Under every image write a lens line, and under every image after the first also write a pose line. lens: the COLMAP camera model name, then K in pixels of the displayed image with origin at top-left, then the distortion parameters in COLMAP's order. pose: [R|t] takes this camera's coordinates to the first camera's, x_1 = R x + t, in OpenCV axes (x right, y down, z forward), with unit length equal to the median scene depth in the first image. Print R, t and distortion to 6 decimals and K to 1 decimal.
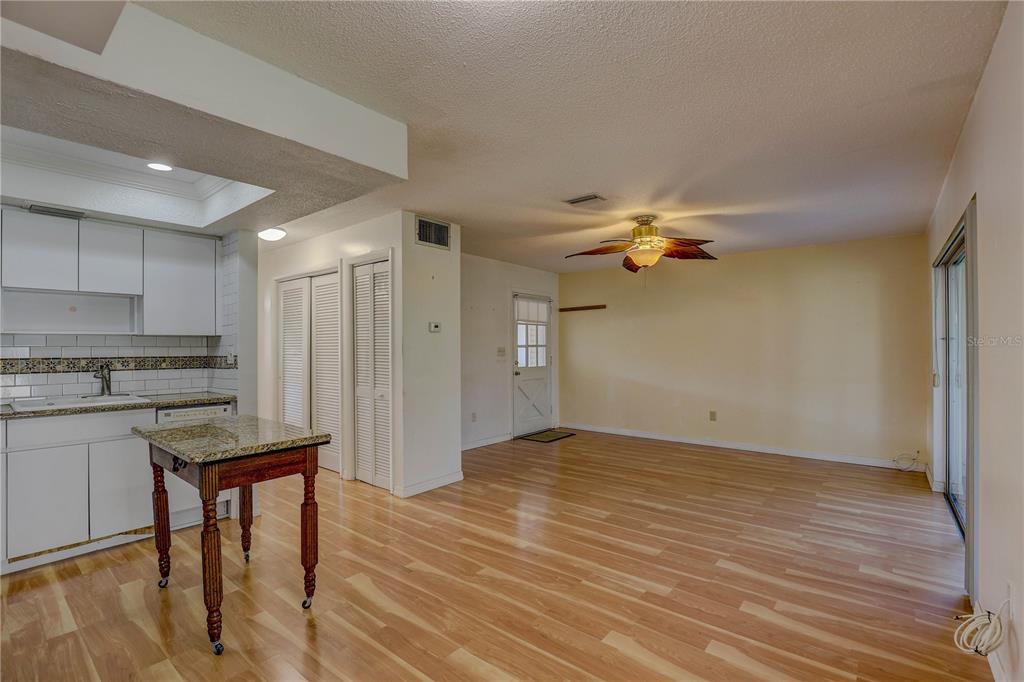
lens RADIAL K [[466.0, 0, 517.3], [0, 466.0, 345.7], [0, 0, 1]] dist [-0.030812, 0.004334]
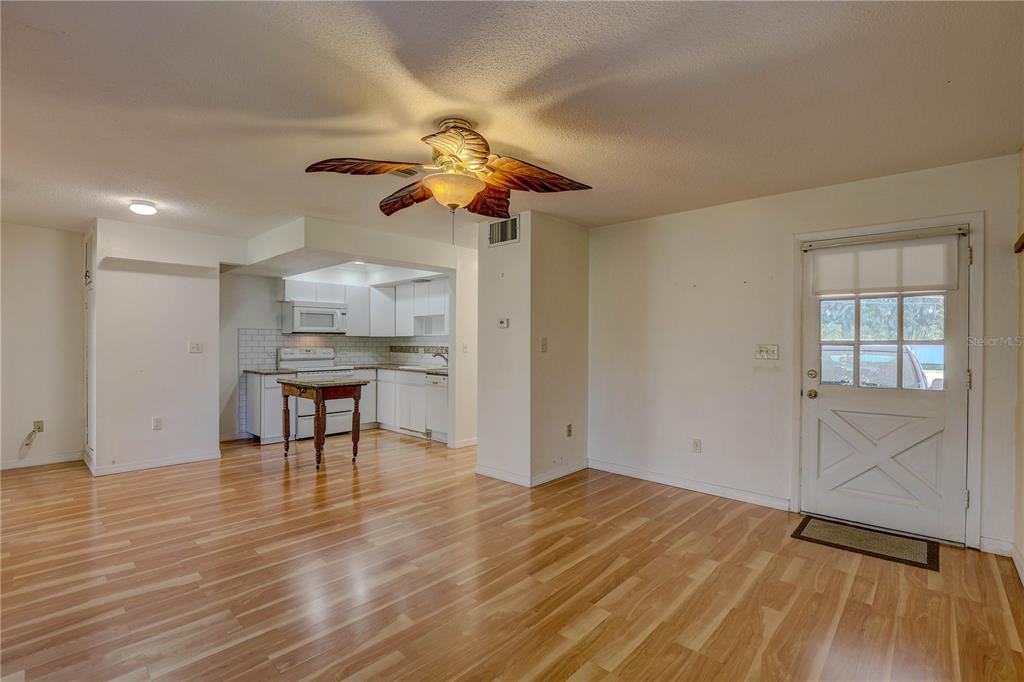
lens RADIAL K [[466.0, 0, 516.7], [0, 466.0, 345.6], [0, 0, 1]] dist [-0.030812, 0.004334]
pose [[-0.056452, 0.007989, -0.998373, 1.031209], [-0.003649, 0.999960, 0.008208, 0.002007], [0.998399, 0.004107, -0.056421, 1.329337]]
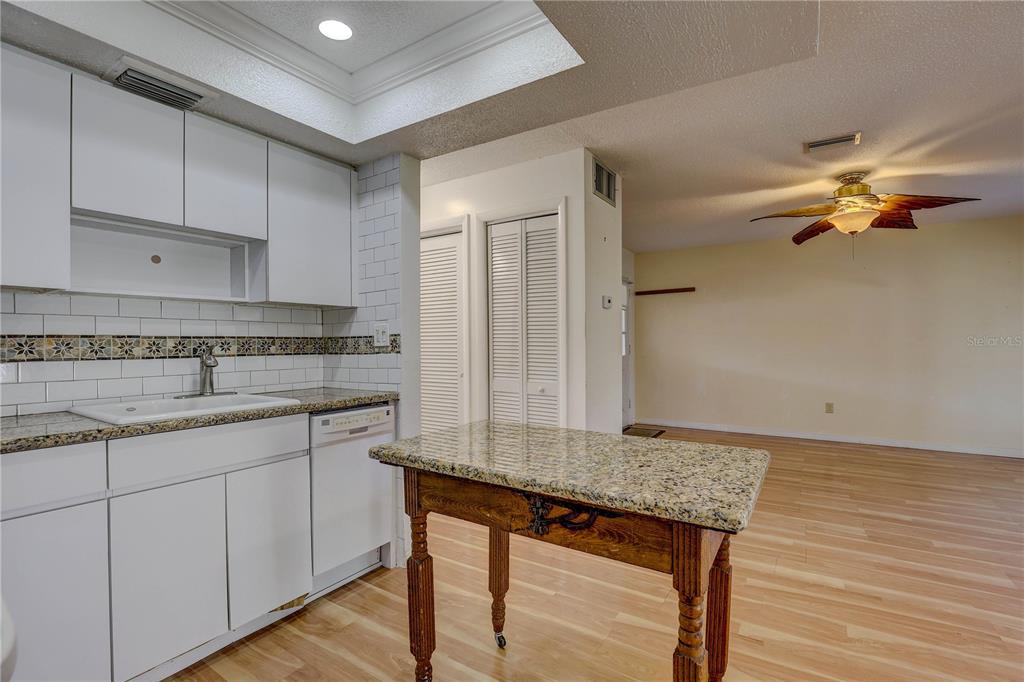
lens RADIAL K [[466.0, 0, 519.5], [0, 466.0, 345.3], [0, 0, 1]] dist [-0.030812, 0.004334]
pose [[0.993503, -0.000970, 0.113805, -0.506383], [-0.000254, 0.999942, 0.010742, 0.030365], [-0.113809, -0.010701, 0.993445, 0.283979]]
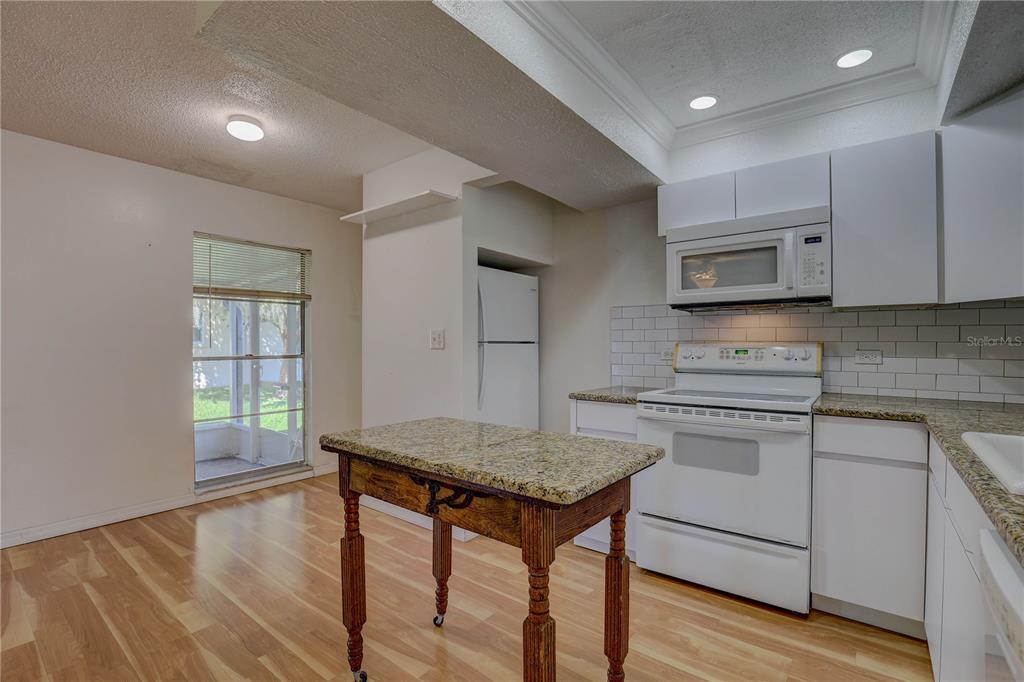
lens RADIAL K [[466.0, 0, 516.2], [0, 466.0, 344.4], [0, 0, 1]] dist [-0.030812, 0.004334]
pose [[-0.999632, 0.002849, -0.026969, -0.441256], [0.002851, 0.999996, -0.000025, 0.030248], [0.026969, -0.000102, -0.999636, 1.113839]]
